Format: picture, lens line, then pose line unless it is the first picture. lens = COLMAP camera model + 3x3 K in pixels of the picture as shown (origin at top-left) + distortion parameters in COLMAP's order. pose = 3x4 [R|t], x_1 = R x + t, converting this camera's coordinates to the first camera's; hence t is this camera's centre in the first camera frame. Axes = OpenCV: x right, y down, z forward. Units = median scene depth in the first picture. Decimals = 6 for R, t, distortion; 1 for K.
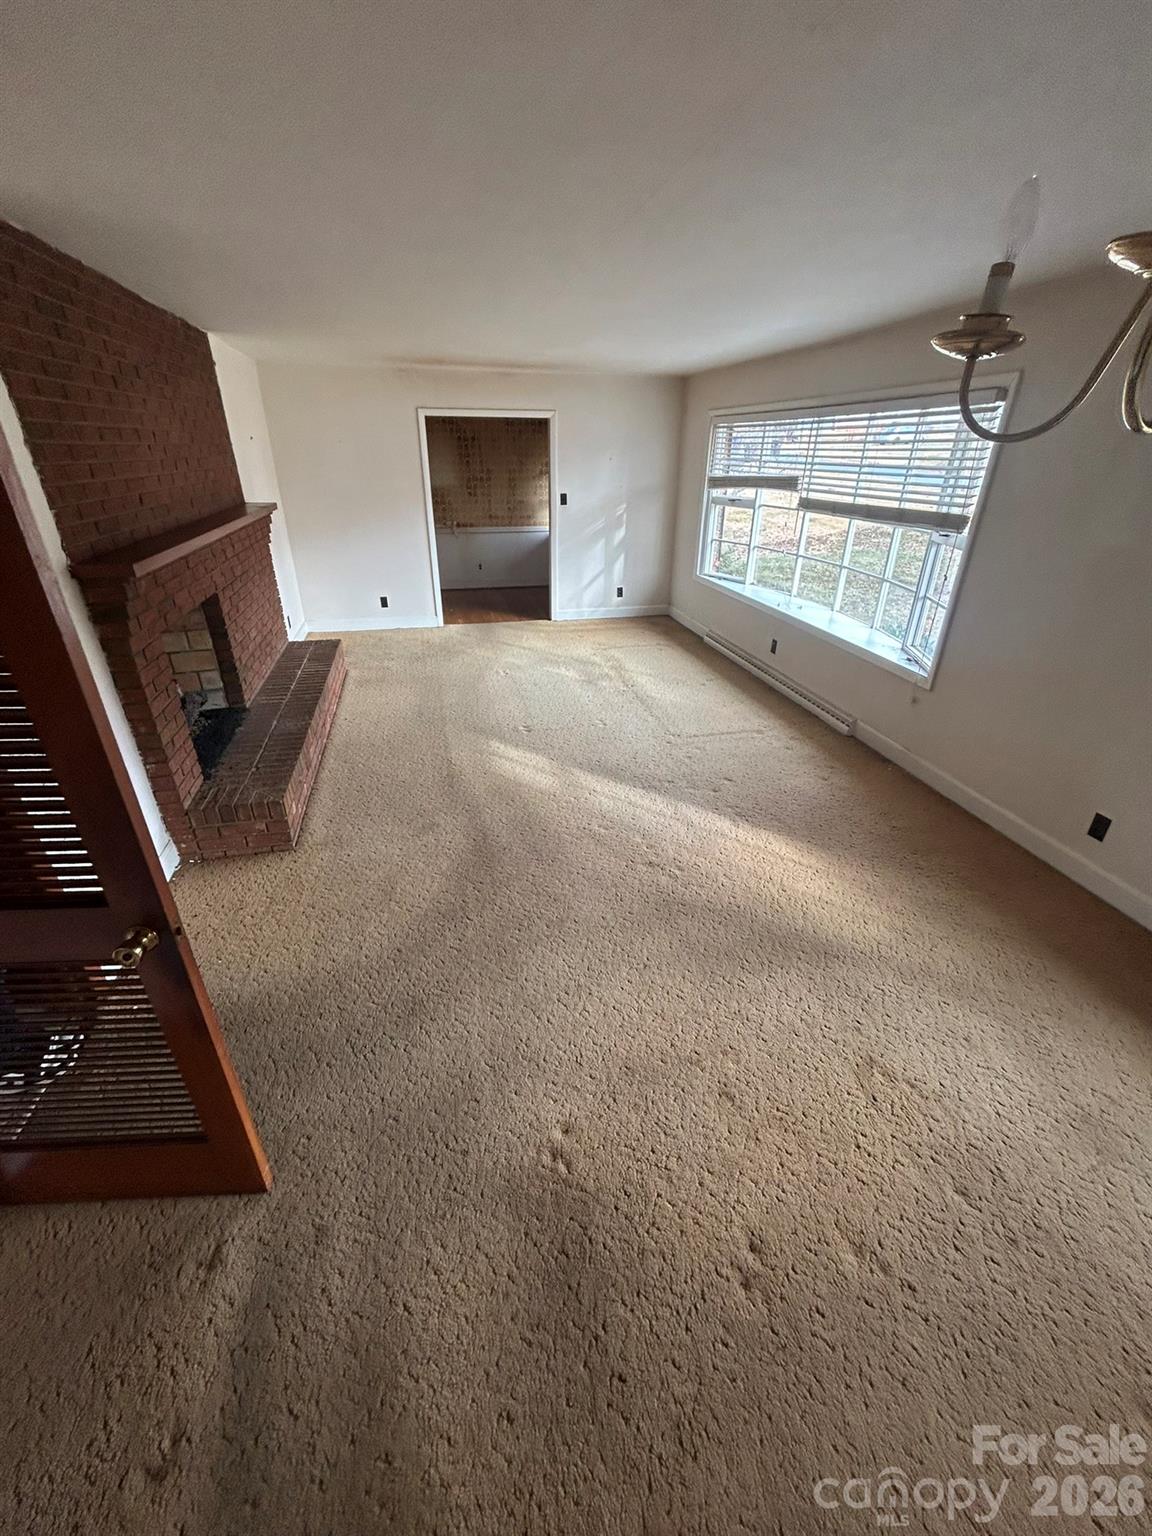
lens RADIAL K [[613.0, 0, 576.5], [0, 613.0, 765.4], [0, 0, 1]] dist [-0.001345, 0.000356]
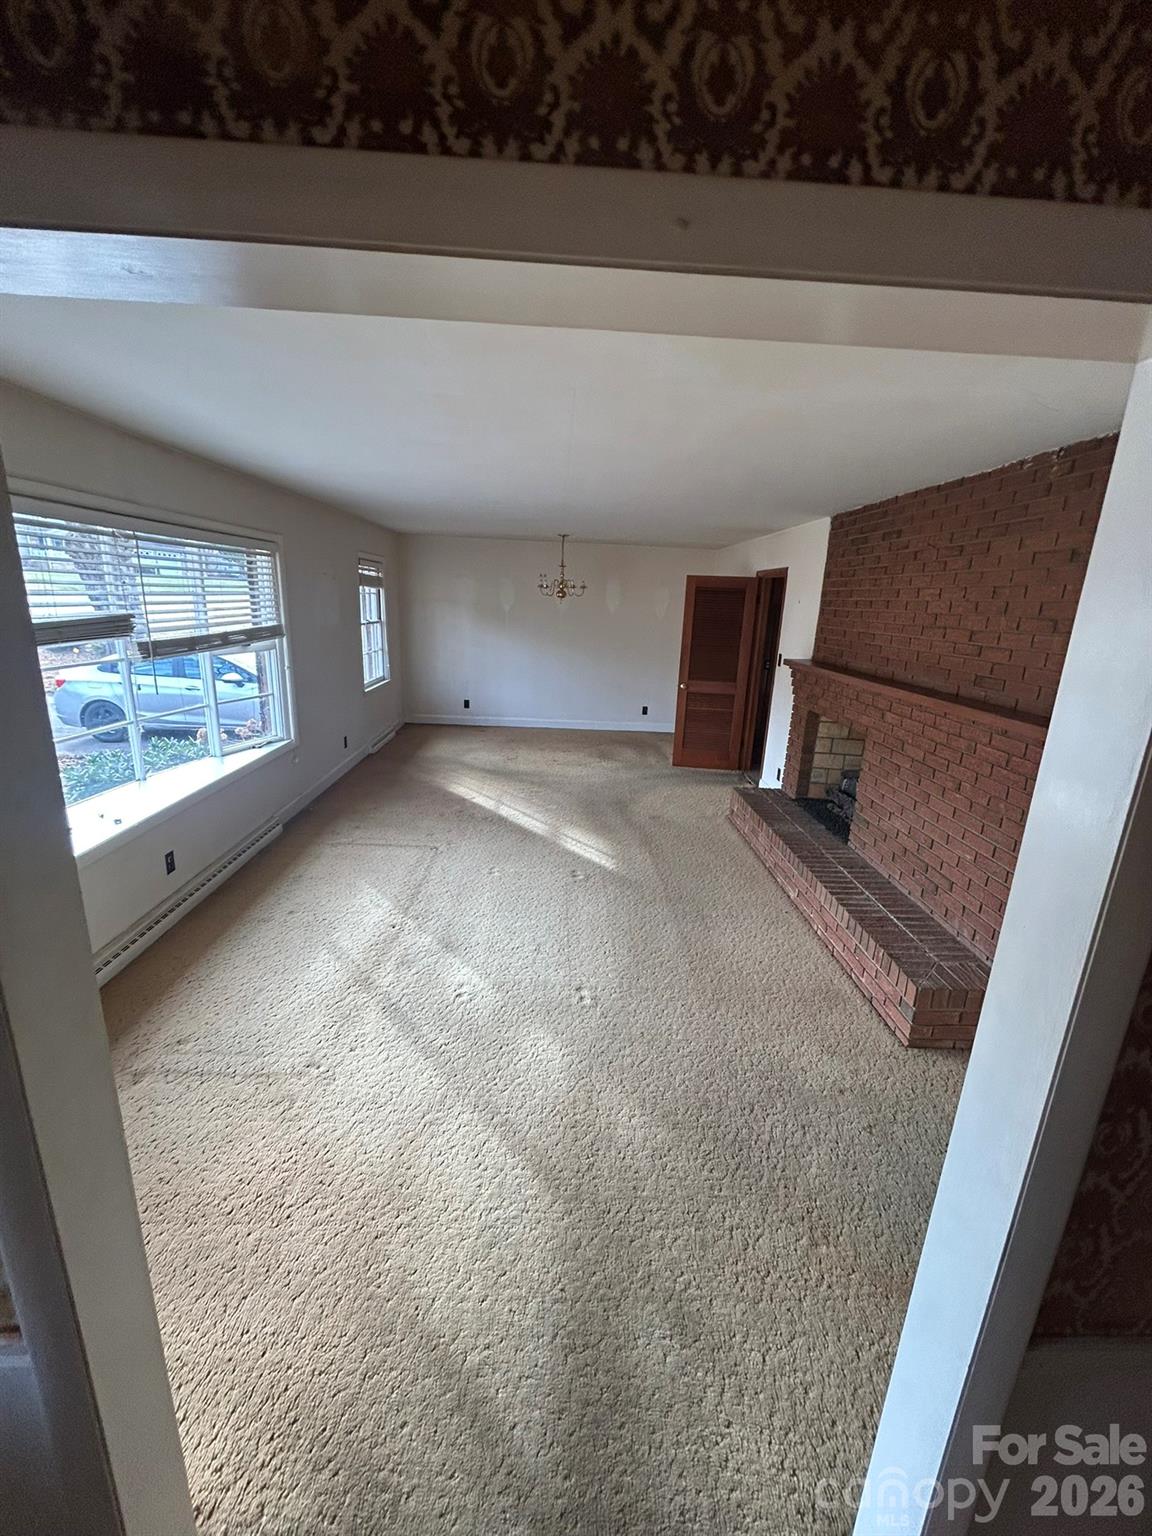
lens RADIAL K [[617.7, 0, 577.4], [0, 617.7, 764.9], [0, 0, 1]] dist [-0.001859, 0.000782]
pose [[-0.977843, -0.103043, 0.182224, -0.283416], [0.046368, 0.742235, 0.668534, -0.967179], [-0.204141, 0.662171, -0.721011, 1.863823]]
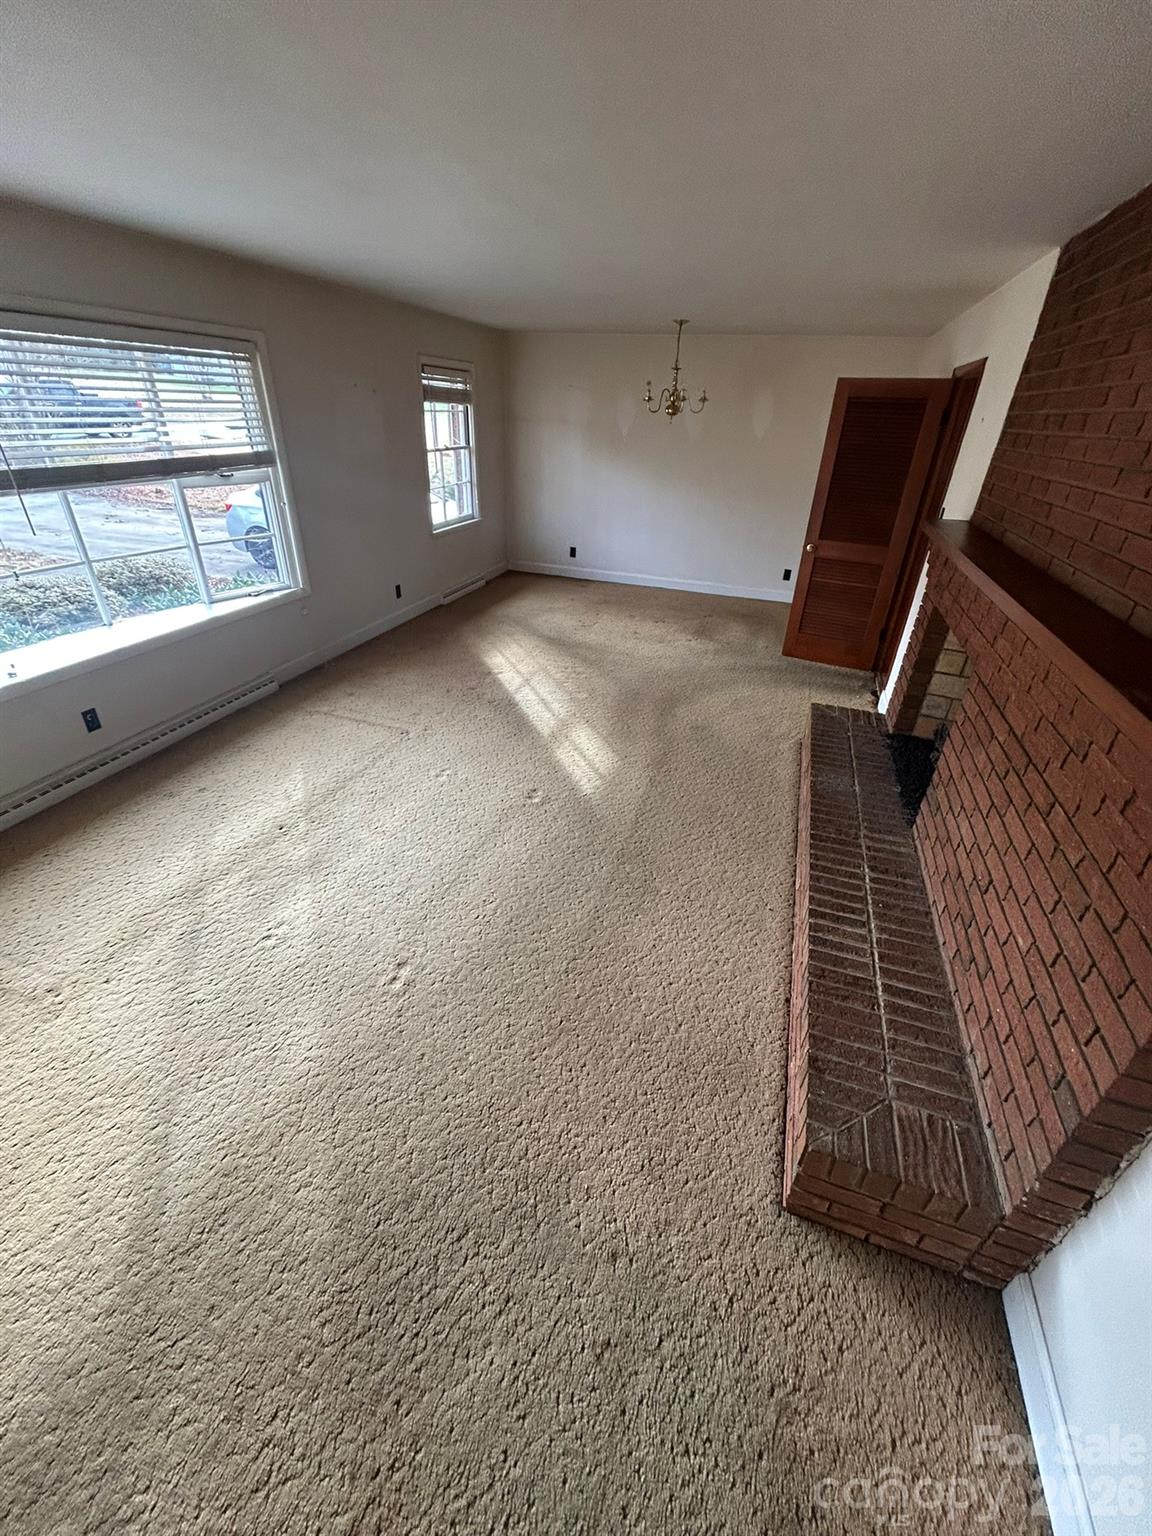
lens RADIAL K [[617.7, 0, 577.4], [0, 617.7, 764.9], [0, 0, 1]] dist [-0.001859, 0.000782]
pose [[-0.847304, -0.300497, 0.437924, -0.531930], [0.203173, 0.578438, 0.790019, -0.793034], [-0.490711, 0.758360, -0.429060, 1.508817]]
